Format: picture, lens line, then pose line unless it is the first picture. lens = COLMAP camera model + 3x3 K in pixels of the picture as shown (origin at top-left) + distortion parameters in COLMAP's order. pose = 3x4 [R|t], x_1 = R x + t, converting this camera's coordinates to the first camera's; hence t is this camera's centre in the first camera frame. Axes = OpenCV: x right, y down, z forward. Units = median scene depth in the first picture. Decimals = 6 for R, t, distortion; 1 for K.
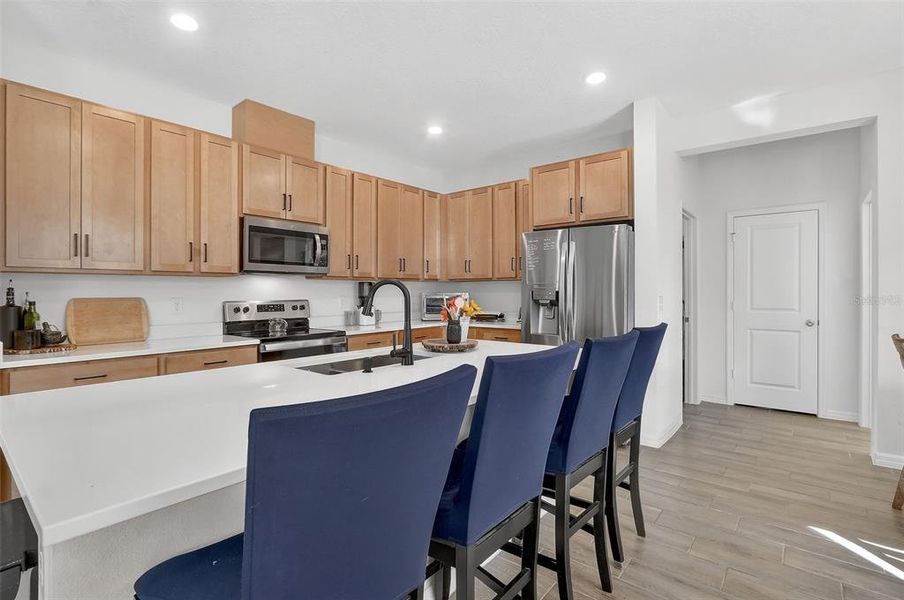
lens RADIAL K [[434.8, 0, 452.7], [0, 434.8, 291.9], [0, 0, 1]] dist [-0.003302, -0.000548]
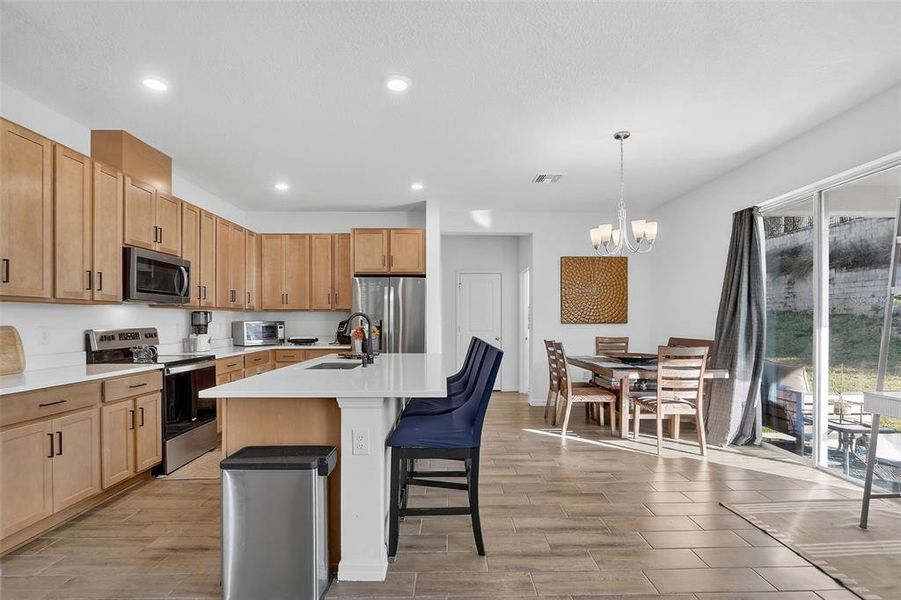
lens RADIAL K [[428.7, 0, 453.5], [0, 428.7, 318.8], [0, 0, 1]] dist [0.001087, 0.000461]
pose [[0.766940, 0.004915, 0.641700, -0.463850], [-0.002993, 0.999987, -0.004082, -0.001246], [-0.641712, 0.001210, 0.766945, -0.234369]]
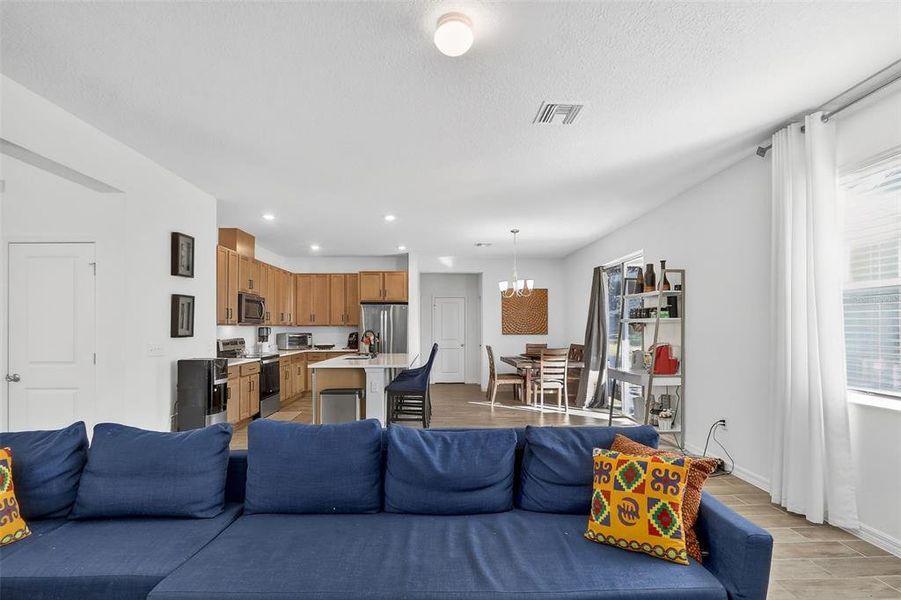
lens RADIAL K [[428.7, 0, 453.5], [0, 428.7, 318.8], [0, 0, 1]] dist [0.001087, 0.000461]
pose [[0.753278, 0.017340, 0.657474, -0.857277], [-0.002913, 0.999731, -0.023028, -0.021822], [-0.657696, 0.015431, 0.753125, -0.842620]]
